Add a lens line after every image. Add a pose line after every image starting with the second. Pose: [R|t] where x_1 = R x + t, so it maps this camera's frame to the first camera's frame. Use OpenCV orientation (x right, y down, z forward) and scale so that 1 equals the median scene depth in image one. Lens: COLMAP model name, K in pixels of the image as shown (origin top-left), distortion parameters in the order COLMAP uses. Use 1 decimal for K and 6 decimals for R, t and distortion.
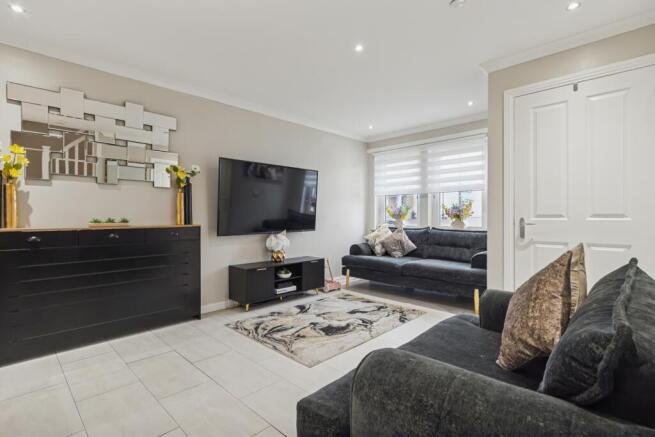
lens RADIAL K [[310.8, 0, 326.2], [0, 310.8, 217.0], [0, 0, 1]] dist [0.000474, -0.000070]
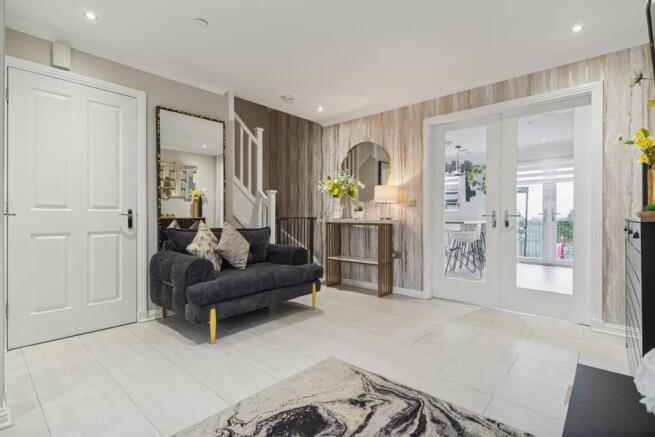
lens RADIAL K [[314.8, 0, 327.5], [0, 314.8, 218.5], [0, 0, 1]] dist [-0.000196, -0.000081]
pose [[-0.999125, 0.004939, -0.041521, -0.000238], [0.004688, 0.999970, 0.006129, 0.026981], [0.041550, 0.005929, -0.999119, 1.623952]]
